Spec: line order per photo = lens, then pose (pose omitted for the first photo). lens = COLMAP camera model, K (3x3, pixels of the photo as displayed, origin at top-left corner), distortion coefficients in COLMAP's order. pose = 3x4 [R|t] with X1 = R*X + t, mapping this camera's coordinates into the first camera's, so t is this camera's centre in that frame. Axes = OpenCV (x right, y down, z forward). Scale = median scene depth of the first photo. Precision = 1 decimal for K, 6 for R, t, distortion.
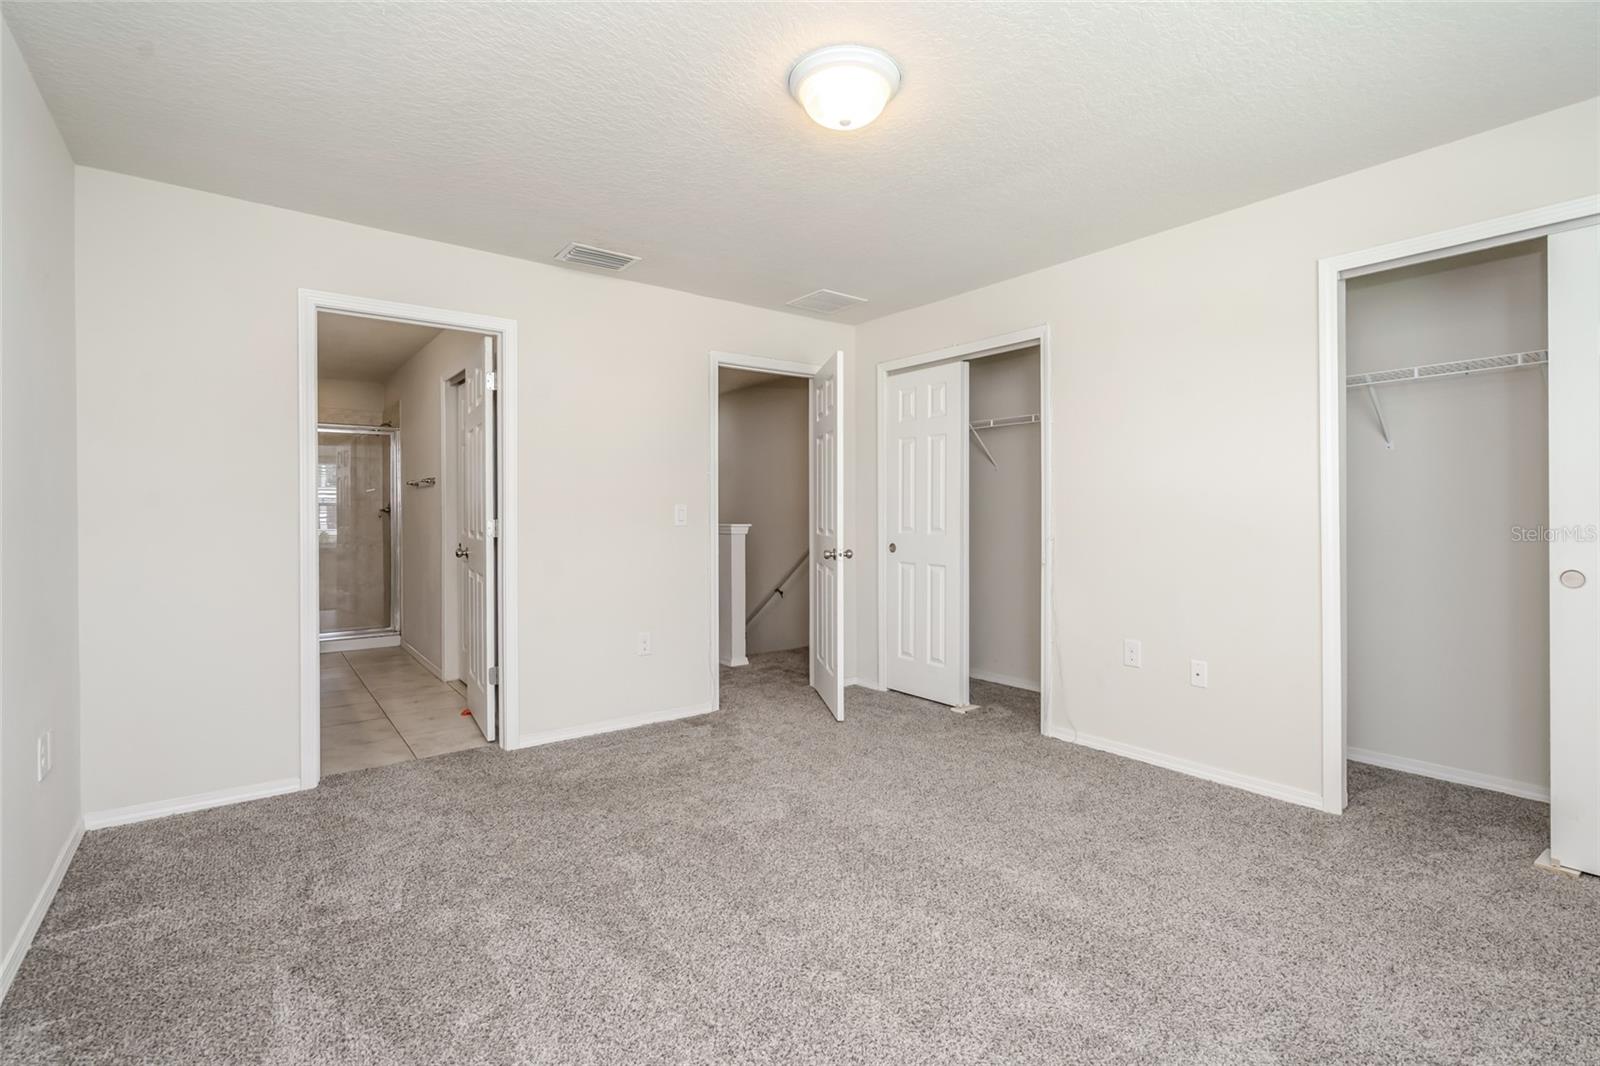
lens RADIAL K [[726.7, 0, 801.2], [0, 726.7, 527.4], [0, 0, 1]] dist [-0.010124, -0.000080]
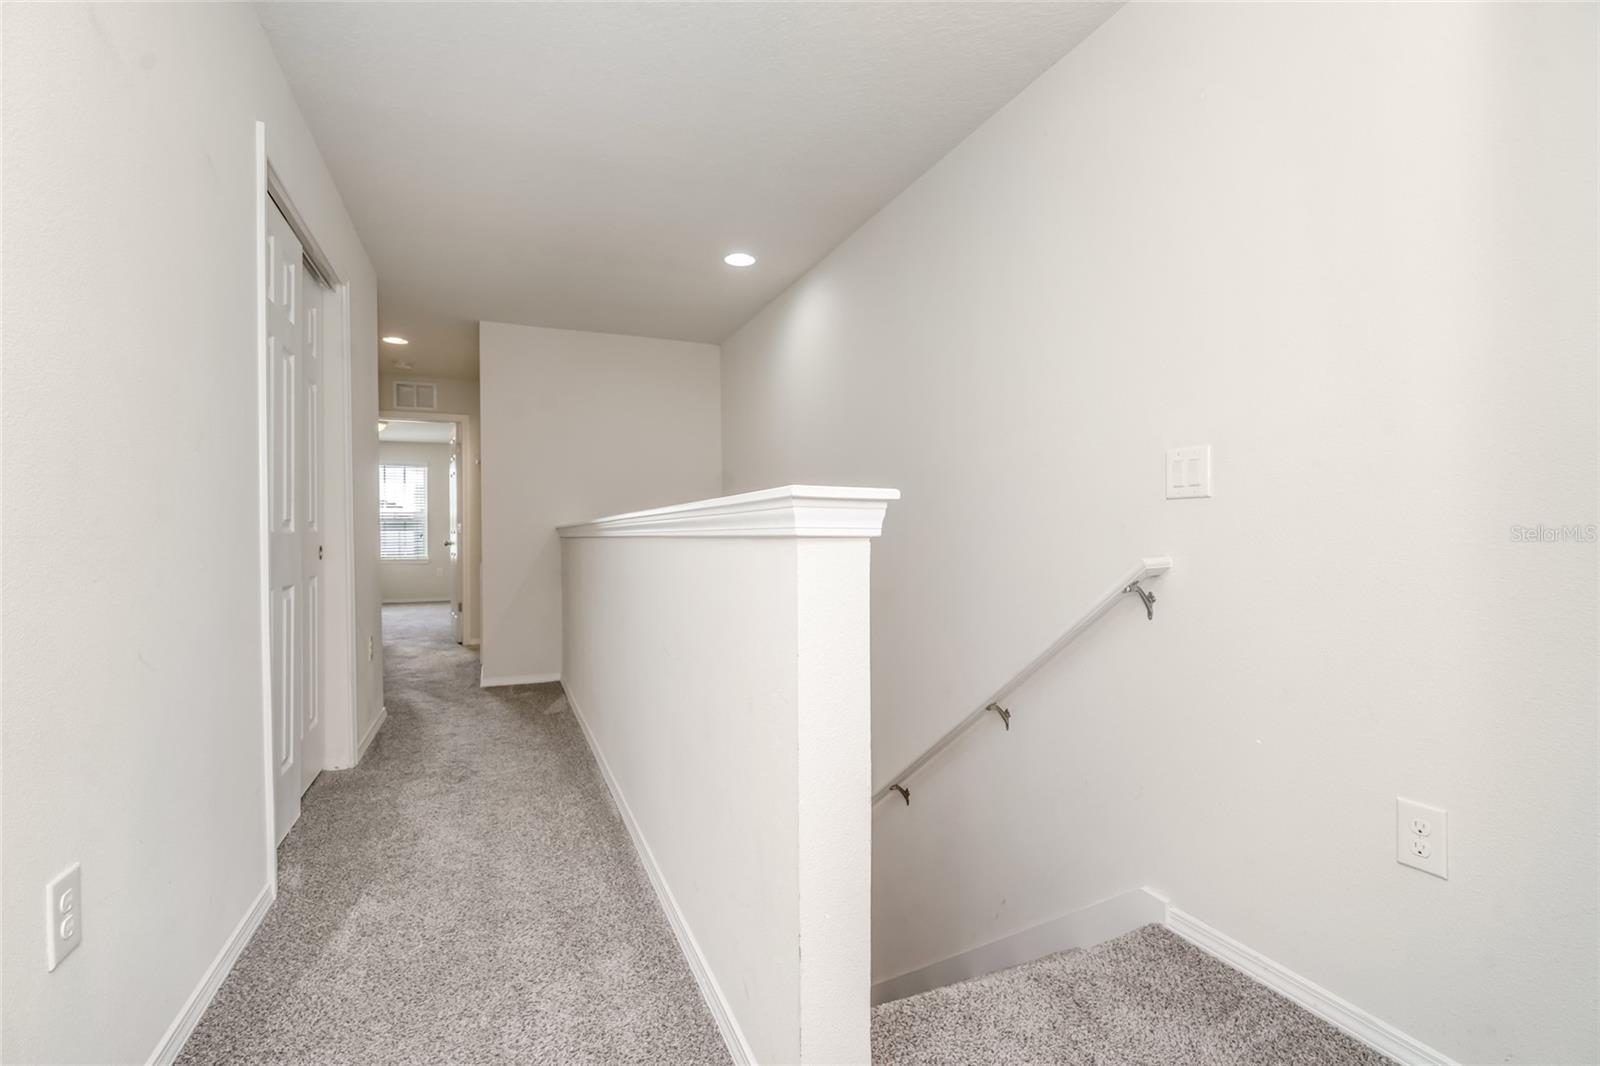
lens RADIAL K [[726.7, 0, 799.7], [0, 726.7, 536.5], [0, 0, 1]] dist [-0.010124, -0.000080]
pose [[0.969225, 0.001788, -0.246170, -0.046808], [-0.003322, 0.999978, -0.005817, 0.009363], [0.246154, 0.006456, 0.969209, 0.800404]]
